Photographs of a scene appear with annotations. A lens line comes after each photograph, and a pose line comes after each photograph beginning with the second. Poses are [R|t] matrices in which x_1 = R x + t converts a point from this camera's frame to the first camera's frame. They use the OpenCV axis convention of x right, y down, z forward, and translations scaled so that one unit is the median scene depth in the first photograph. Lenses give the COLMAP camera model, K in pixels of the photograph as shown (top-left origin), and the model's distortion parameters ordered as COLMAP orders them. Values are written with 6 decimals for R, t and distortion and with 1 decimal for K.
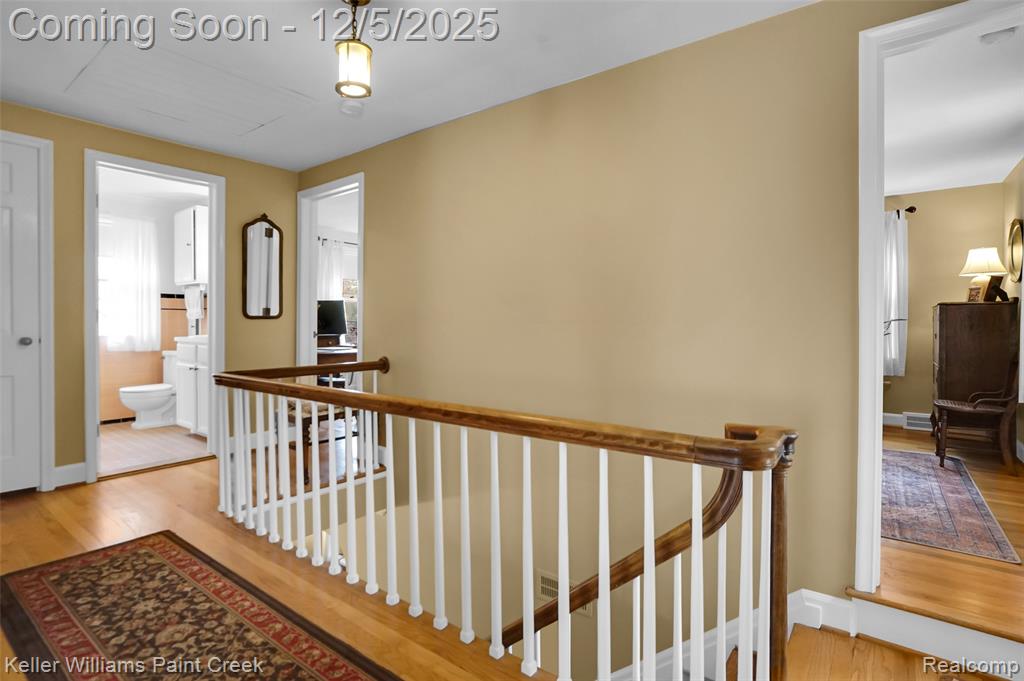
lens RADIAL K [[502.8, 0, 513.6], [0, 502.8, 323.9], [0, 0, 1]] dist [-0.000921, -0.000133]
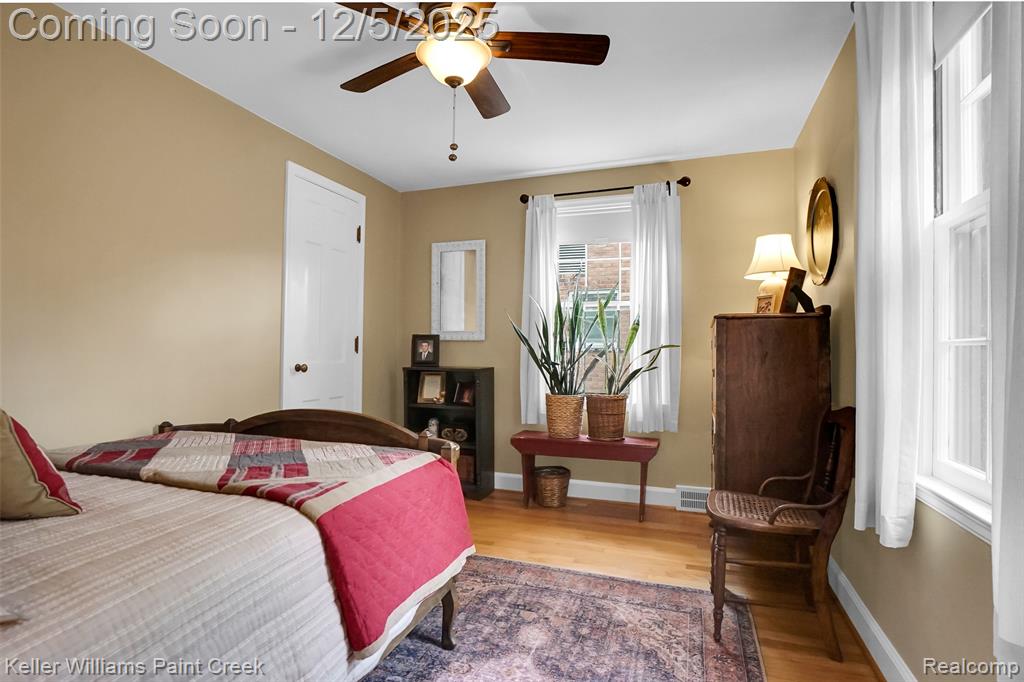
lens RADIAL K [[515.0, 0, 512.0], [0, 515.0, 341.0], [0, 0, 1]] dist [-0.022946, -0.000006]
pose [[0.955872, 0.004608, 0.293748, 0.452285], [0.001365, 0.999797, -0.020126, -0.001739], [-0.293781, 0.019639, 0.955671, 0.509382]]
